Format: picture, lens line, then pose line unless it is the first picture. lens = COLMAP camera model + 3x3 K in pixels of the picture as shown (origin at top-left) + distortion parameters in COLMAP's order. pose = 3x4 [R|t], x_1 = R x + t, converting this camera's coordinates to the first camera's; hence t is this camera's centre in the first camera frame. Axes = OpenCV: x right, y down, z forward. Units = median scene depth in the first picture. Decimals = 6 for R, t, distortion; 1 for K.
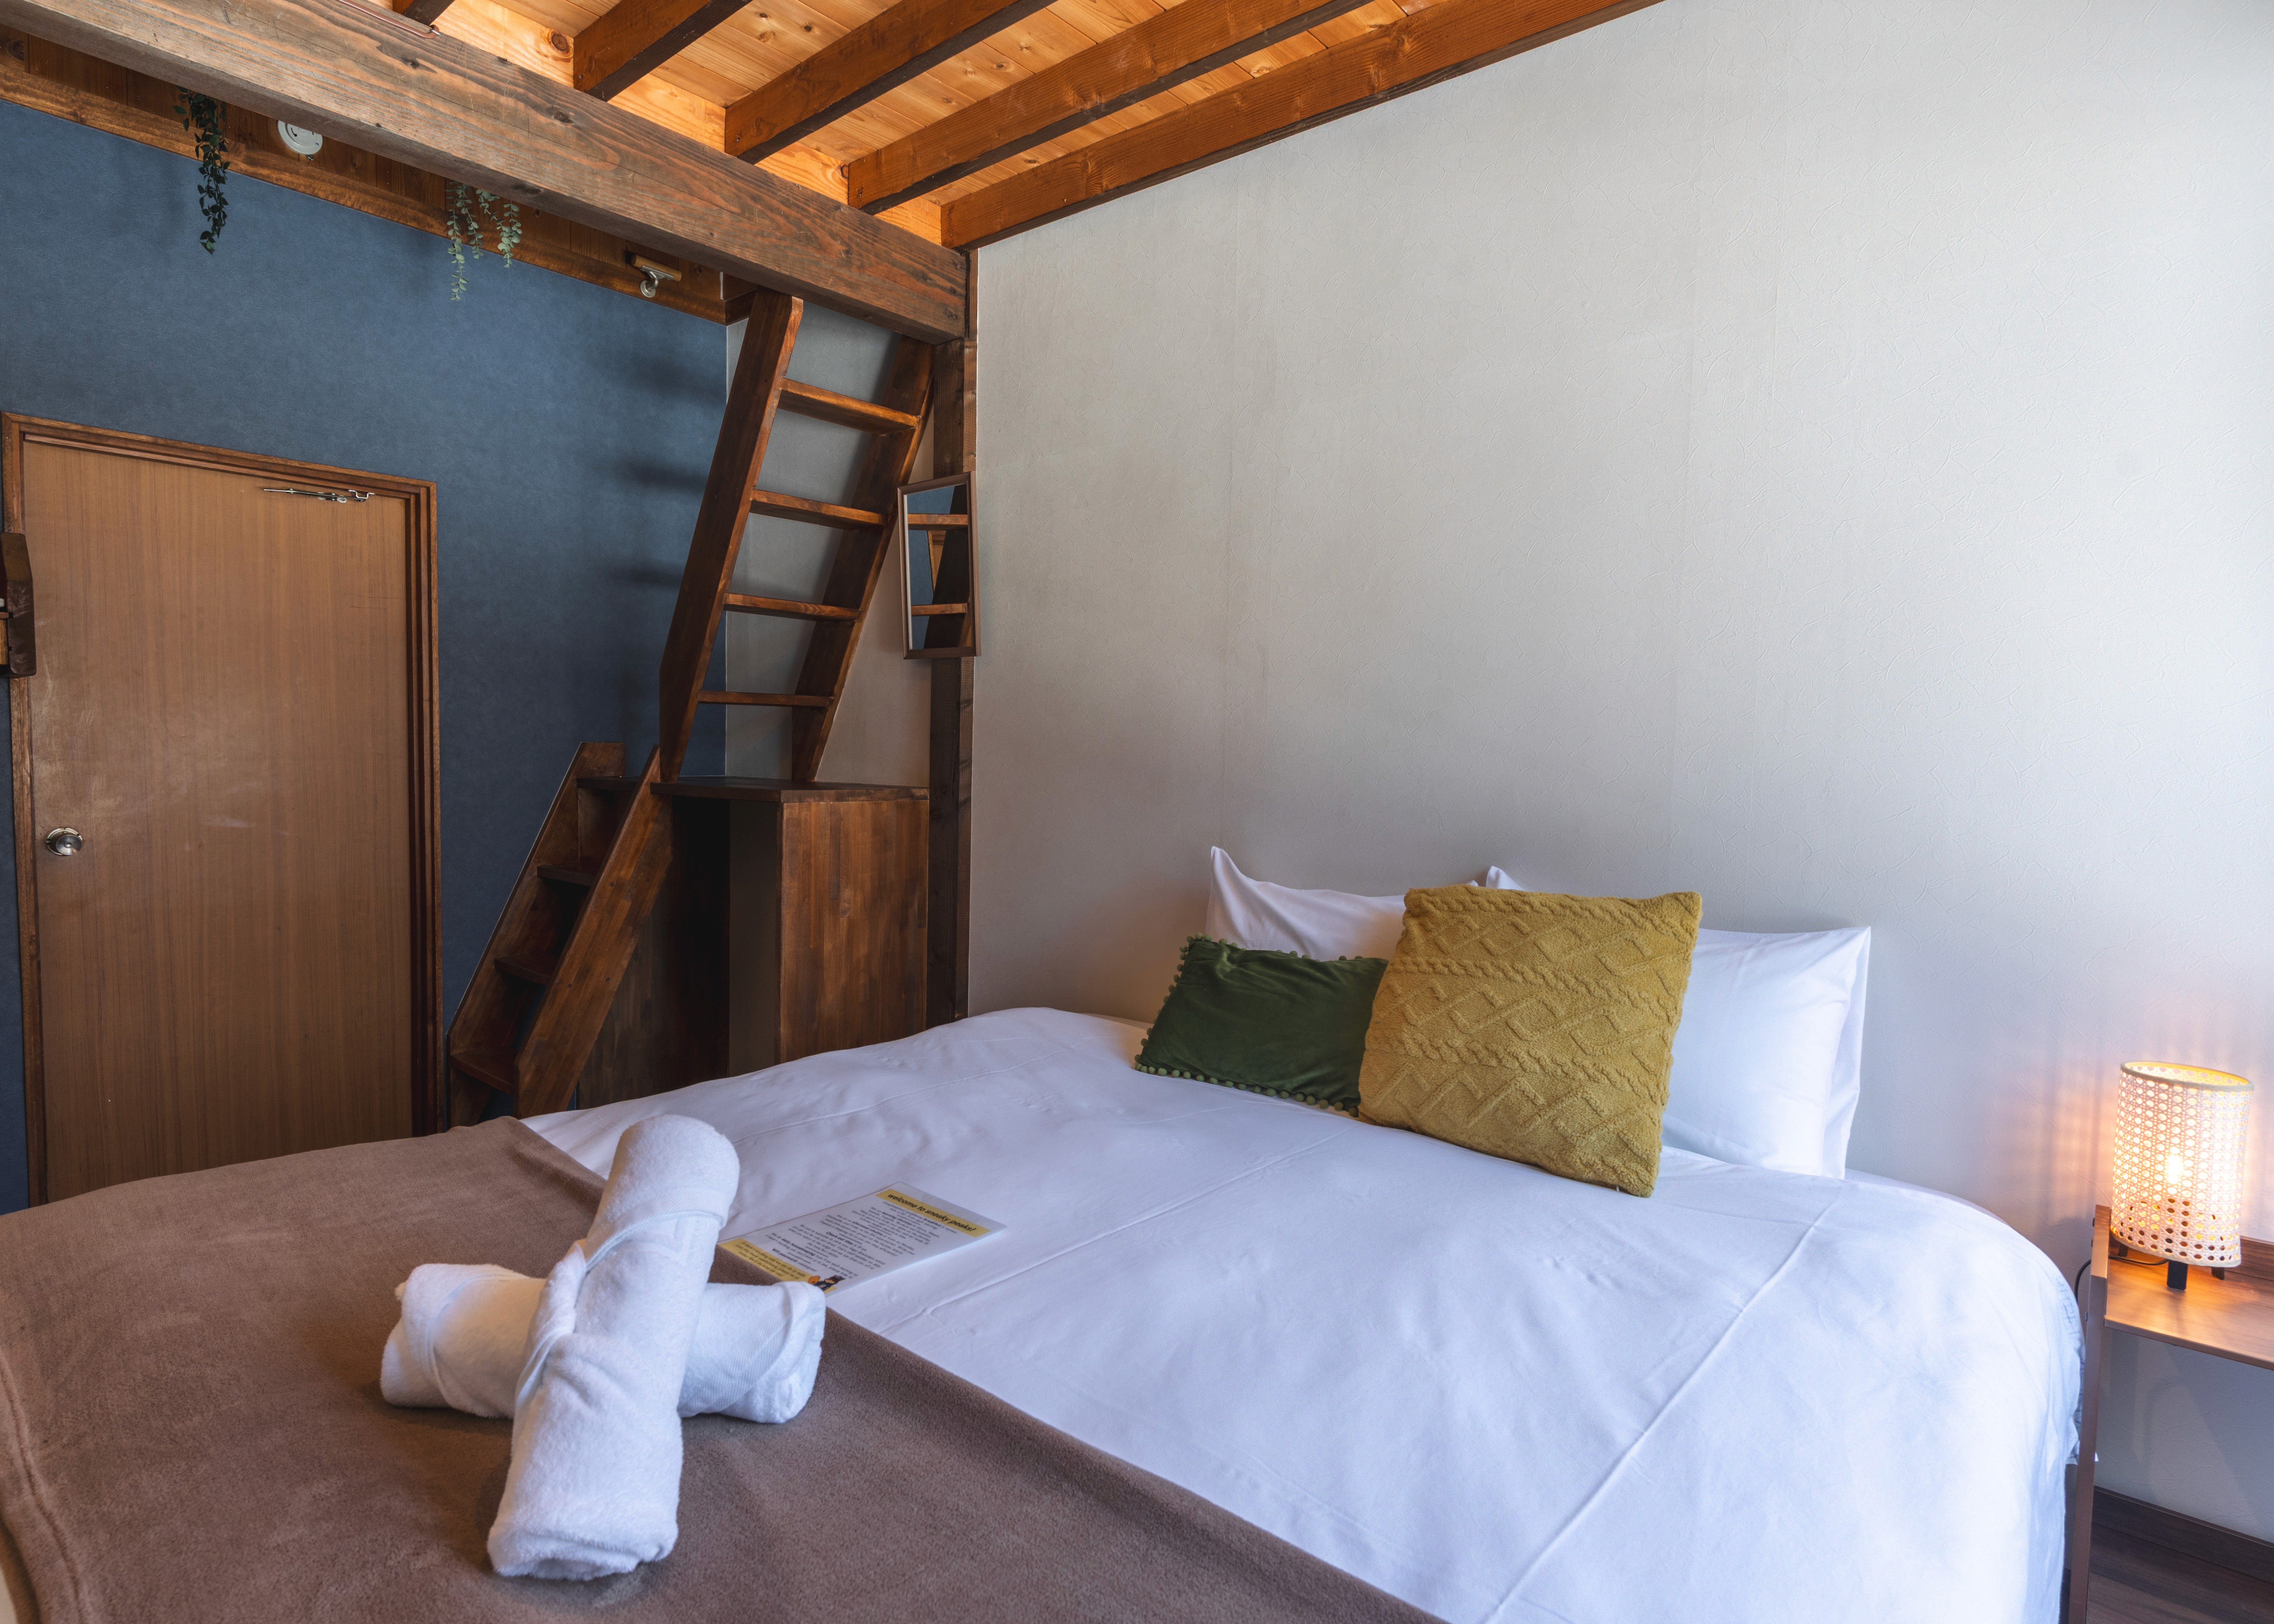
lens RADIAL K [[1204.8, 0, 1140.5], [0, 1204.8, 731.3], [0, 0, 1]] dist [-0.087980, 0.038793]
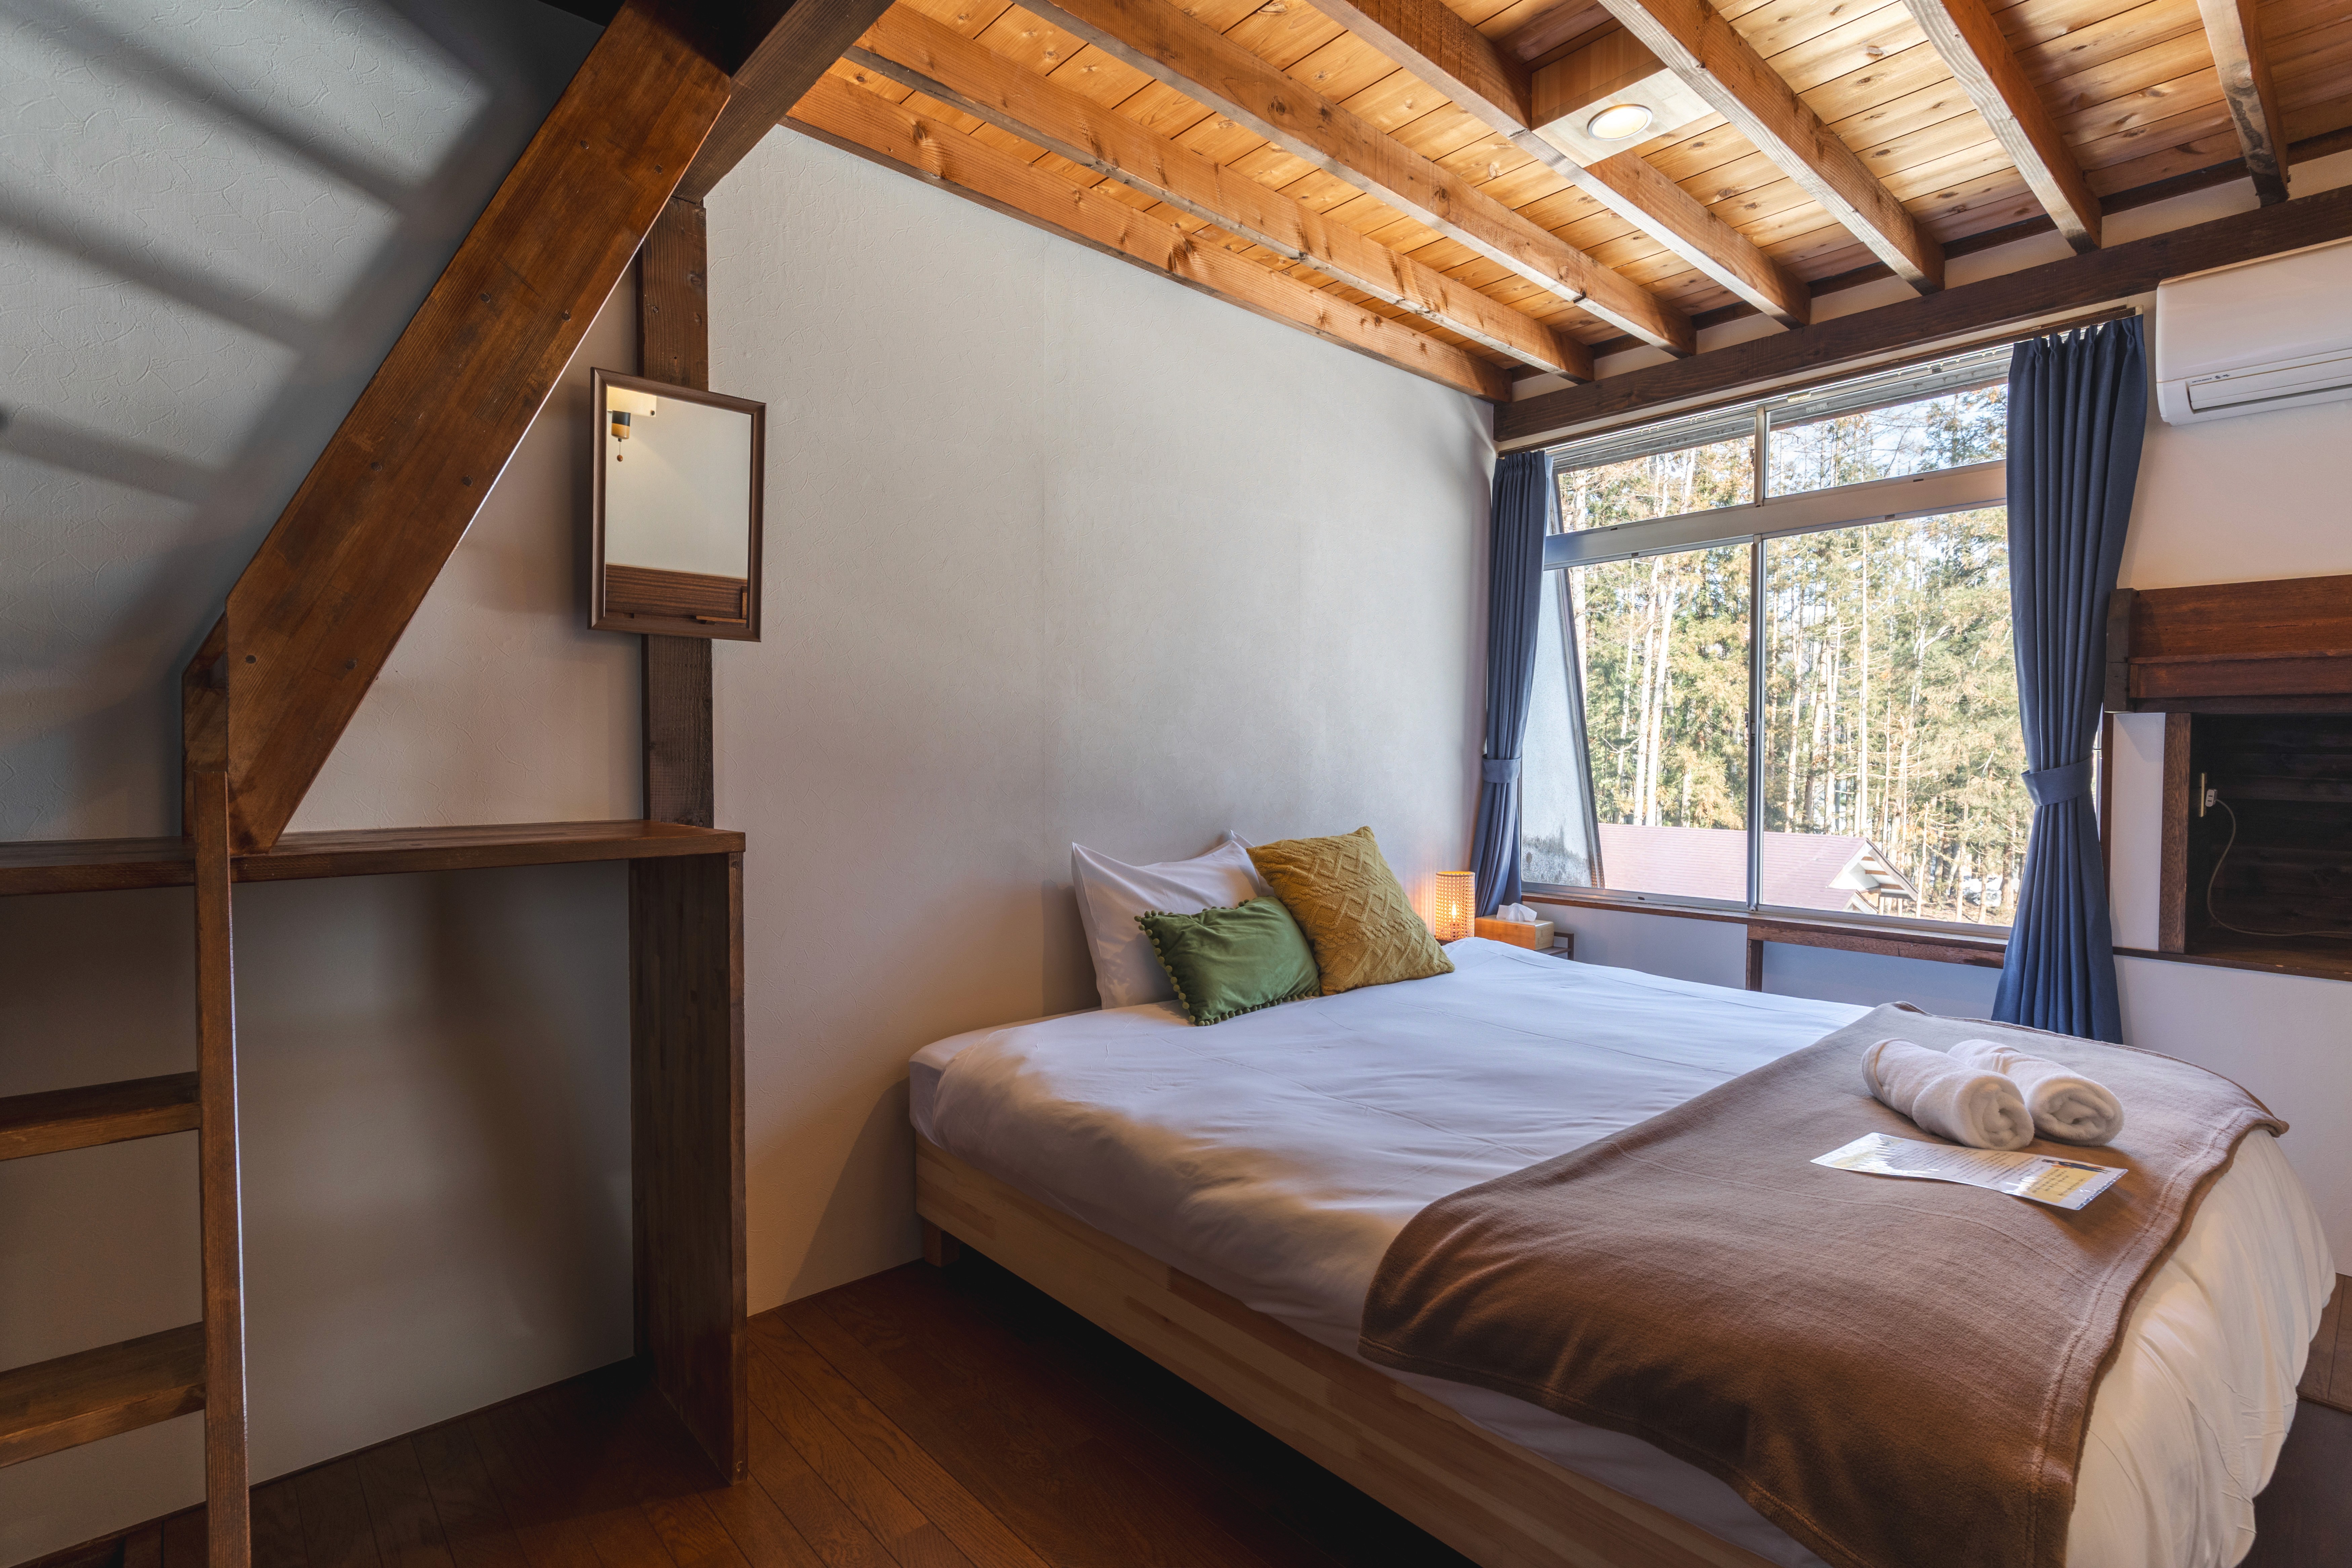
lens RADIAL K [[1124.6, 0, 1176.0], [0, 1124.6, 784.0], [0, 0, 1]] dist [-0.069601, 0.033117]
pose [[0.137495, -0.048796, 0.989300, -1.331528], [-0.005918, 0.998728, 0.050083, -0.013233], [-0.990485, -0.012741, 0.137031, 1.078310]]
